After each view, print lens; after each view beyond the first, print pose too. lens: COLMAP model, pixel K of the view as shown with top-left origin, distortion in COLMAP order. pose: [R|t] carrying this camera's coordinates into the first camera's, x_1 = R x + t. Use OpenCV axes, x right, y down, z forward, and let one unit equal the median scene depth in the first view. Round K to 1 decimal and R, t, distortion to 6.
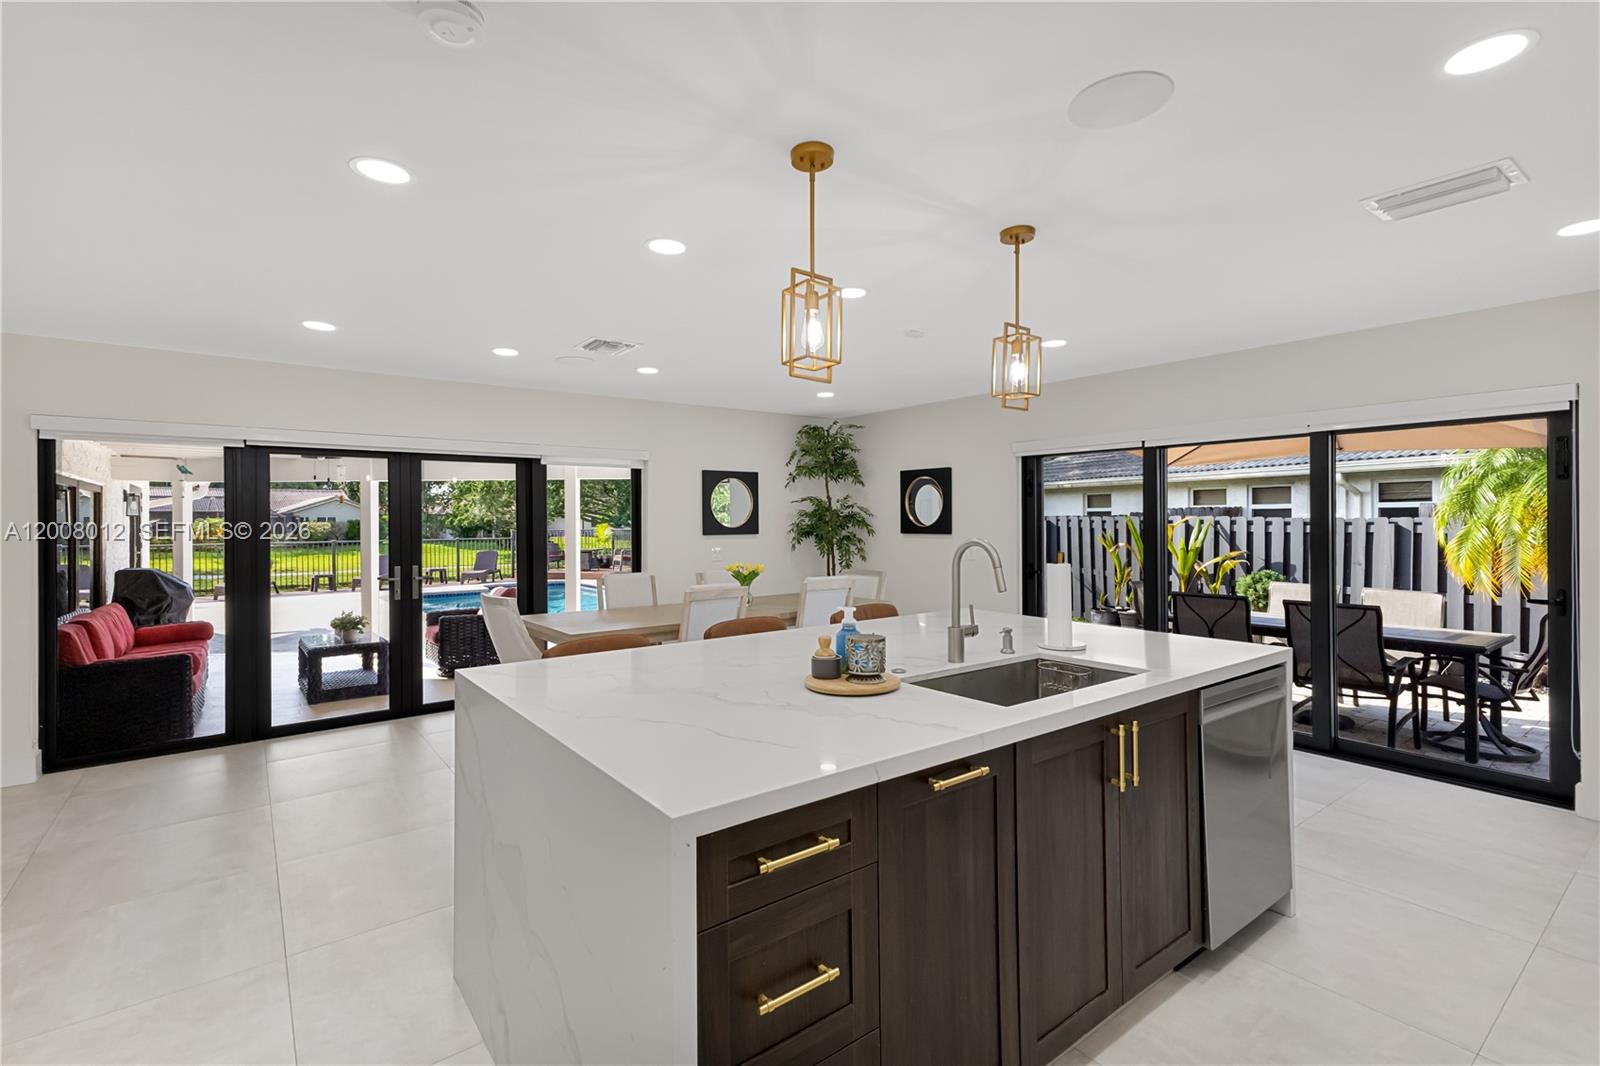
lens RADIAL K [[723.0, 0, 801.6], [0, 723.0, 520.4], [0, 0, 1]] dist [0.001076, -0.000489]
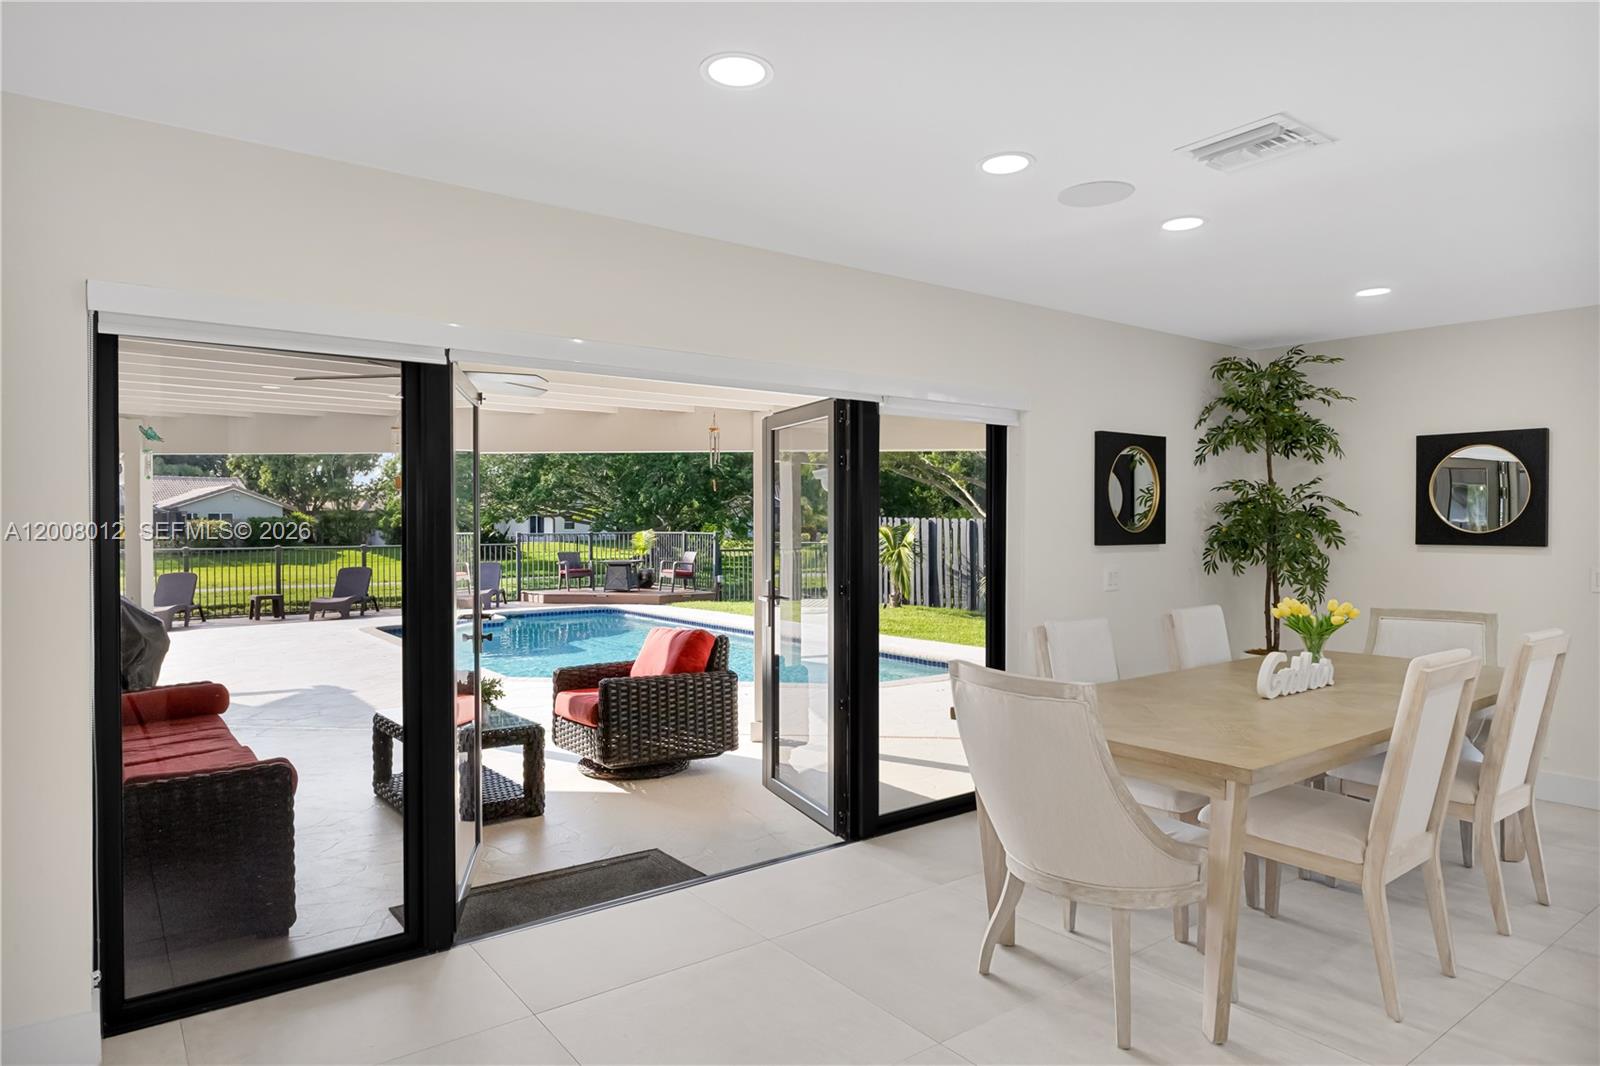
lens RADIAL K [[956.7, 0, 800.0], [0, 956.7, 533.0], [0, 0, 1]] dist [-0.017423, 0.000681]
pose [[0.999884, 0.005976, -0.013988, -0.345701], [-0.005809, 0.999911, 0.011973, 0.002884], [0.014058, -0.011890, 0.999830, 0.232112]]
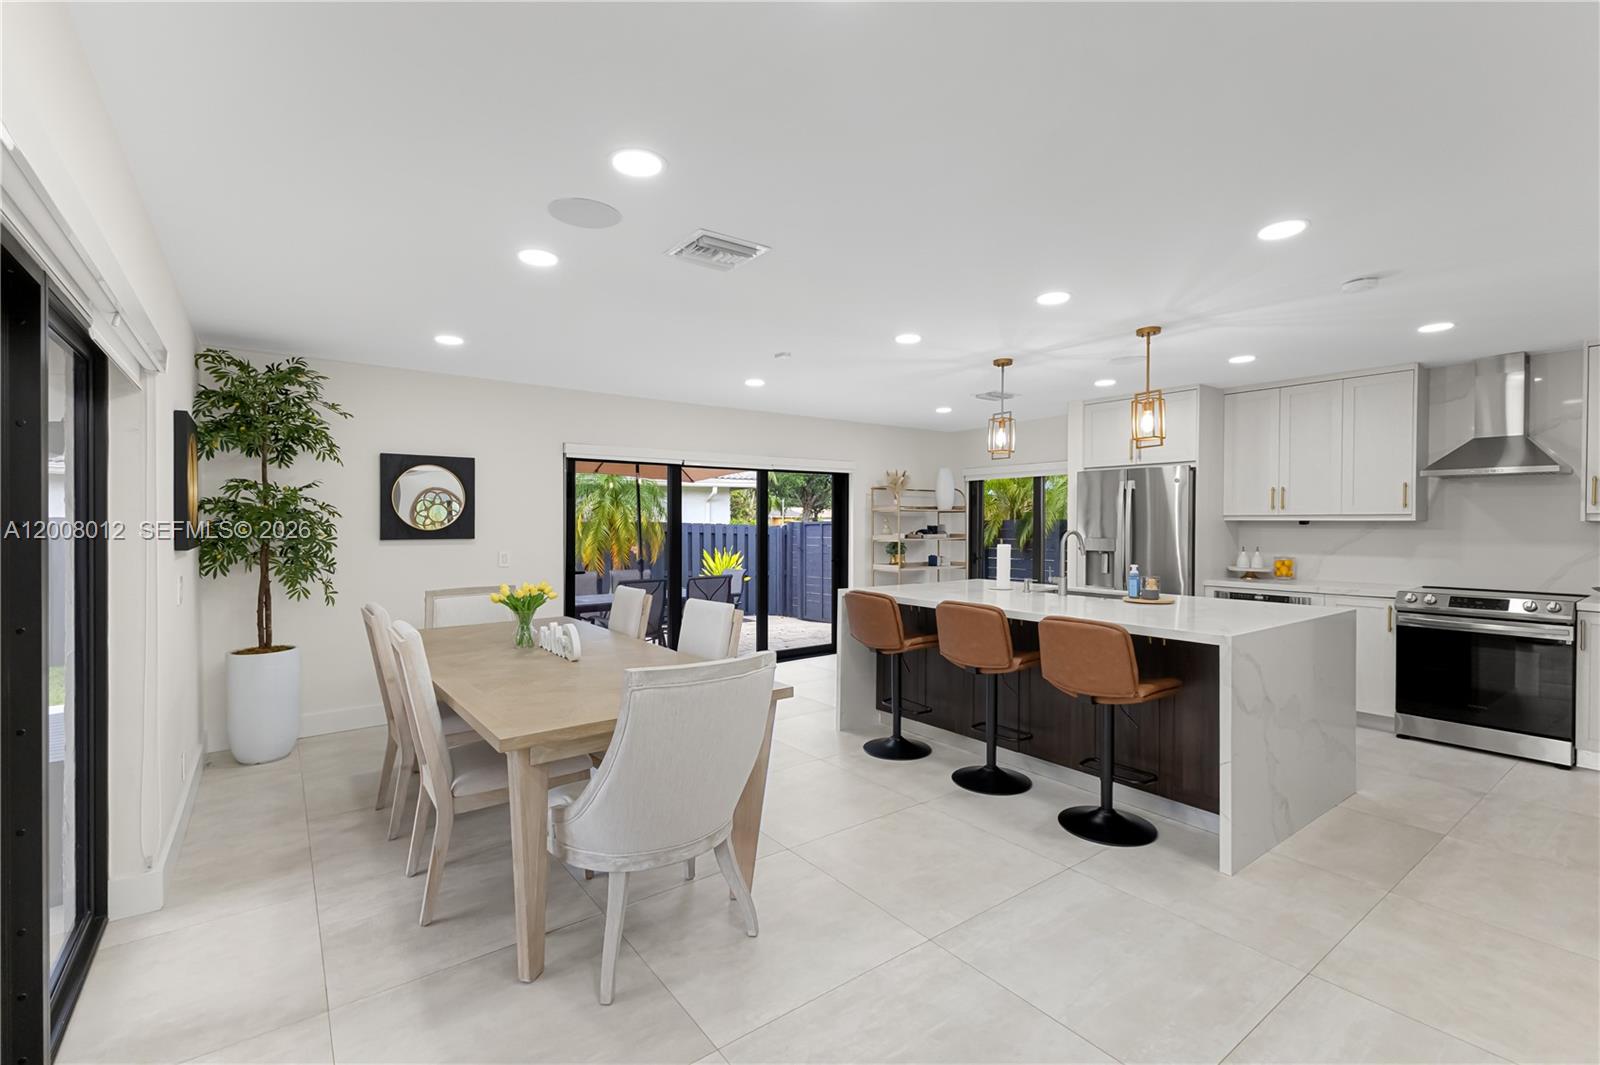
lens RADIAL K [[707.3, 0, 803.1], [0, 707.3, 529.3], [0, 0, 1]] dist [0.014510, -0.001190]
pose [[0.014108, -0.007064, 0.999876, -0.568514], [0.002222, 0.999973, 0.007034, 0.003582], [-0.999898, 0.002123, 0.014123, 0.567058]]
